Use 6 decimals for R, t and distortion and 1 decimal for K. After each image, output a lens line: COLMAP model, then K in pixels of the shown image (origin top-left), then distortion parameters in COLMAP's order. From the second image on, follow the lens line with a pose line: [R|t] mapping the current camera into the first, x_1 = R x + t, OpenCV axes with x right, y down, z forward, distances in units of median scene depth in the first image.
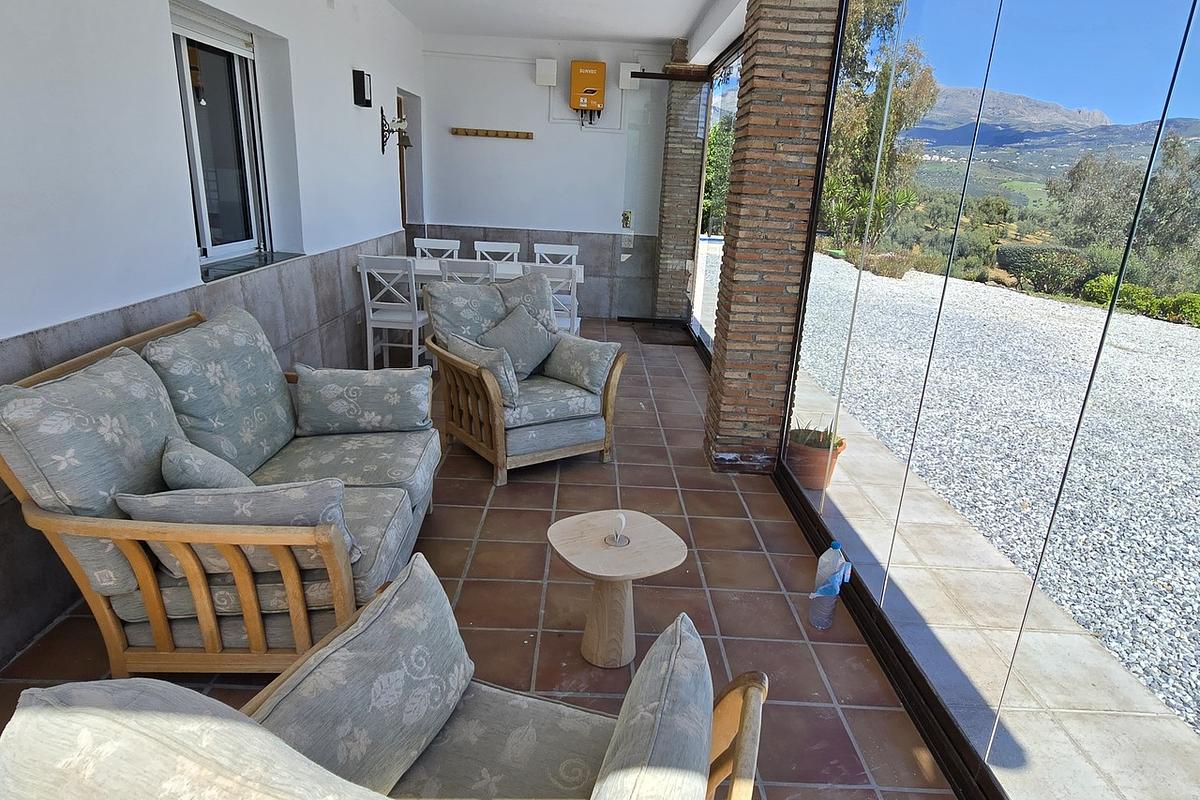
lens RADIAL K [[711.0, 0, 612.1], [0, 711.0, 414.3], [0, 0, 1]] dist [-0.001863, 0.000263]
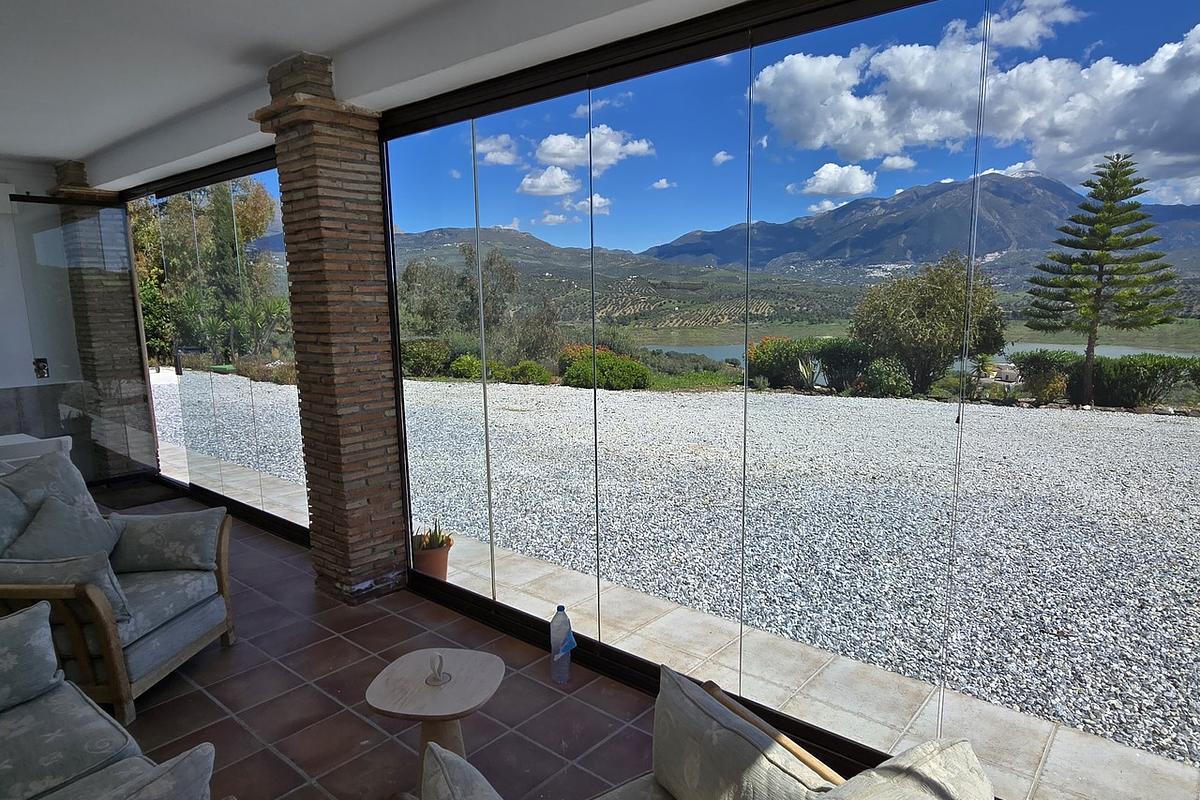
lens RADIAL K [[711.0, 0, 612.1], [0, 711.0, 414.3], [0, 0, 1]] dist [-0.001863, 0.000263]
pose [[0.656516, -0.184847, 0.731312, -0.308837], [0.283304, 0.958956, -0.011943, -0.064146], [-0.699089, 0.215025, 0.681938, 0.027094]]
